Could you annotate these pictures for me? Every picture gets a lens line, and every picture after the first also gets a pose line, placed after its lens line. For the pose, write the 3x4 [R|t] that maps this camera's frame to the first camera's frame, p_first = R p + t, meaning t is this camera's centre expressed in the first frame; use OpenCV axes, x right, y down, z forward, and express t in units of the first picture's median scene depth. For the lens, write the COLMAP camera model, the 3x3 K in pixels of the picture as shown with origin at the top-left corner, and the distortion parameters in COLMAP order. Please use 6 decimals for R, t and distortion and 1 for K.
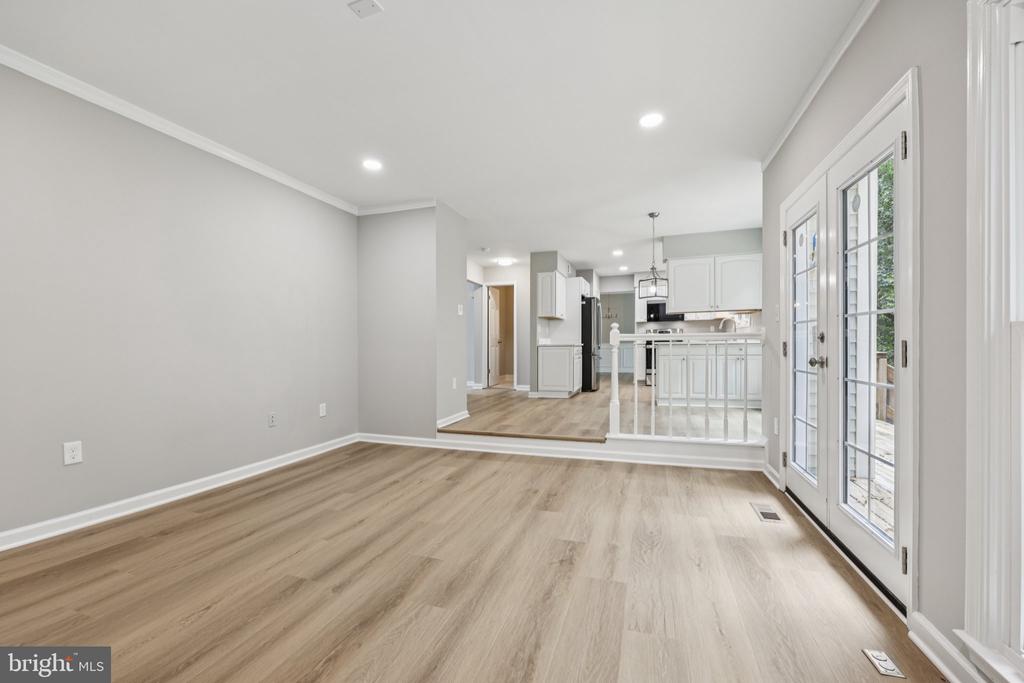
lens RADIAL K [[417.1, 0, 516.5], [0, 417.1, 339.7], [0, 0, 1]] dist [0.001755, 0.000272]
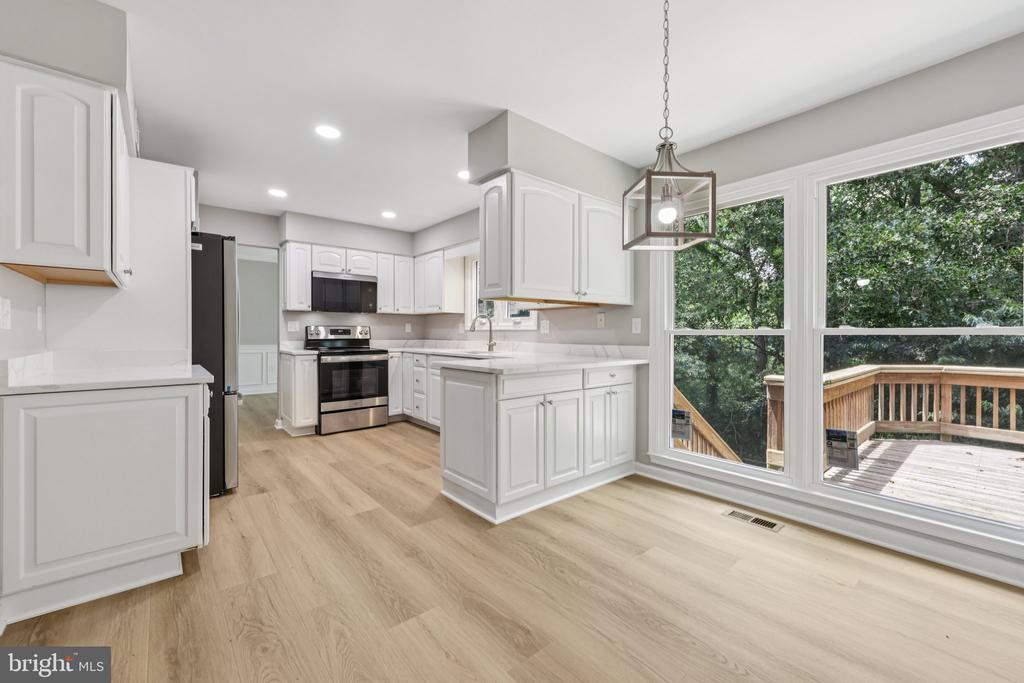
lens RADIAL K [[417.1, 0, 516.5], [0, 417.1, 339.7], [0, 0, 1]] dist [0.001755, 0.000272]
pose [[0.530193, -0.002779, 0.847872, 0.007676], [-0.017054, 0.999757, 0.013941, -0.030082], [-0.847705, -0.021851, 0.530017, 0.857319]]
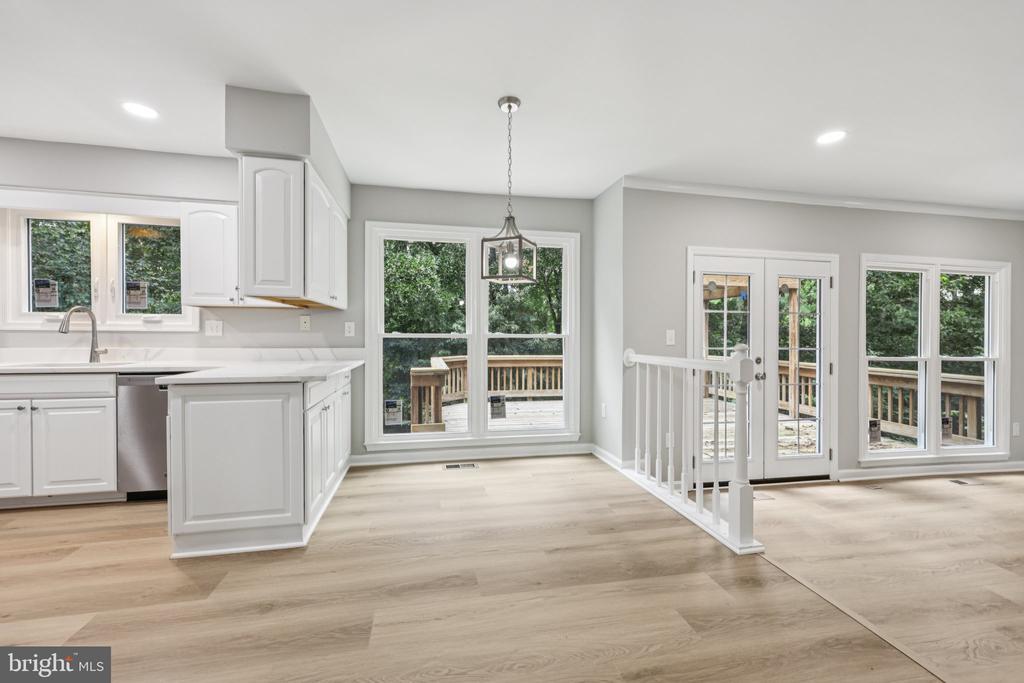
lens RADIAL K [[417.1, 0, 516.5], [0, 417.1, 339.7], [0, 0, 1]] dist [0.001755, 0.000272]
pose [[-0.495786, -0.001378, 0.868444, -0.075233], [-0.010523, 0.999935, -0.004421, -0.028521], [-0.868381, -0.011330, -0.495768, 1.108659]]
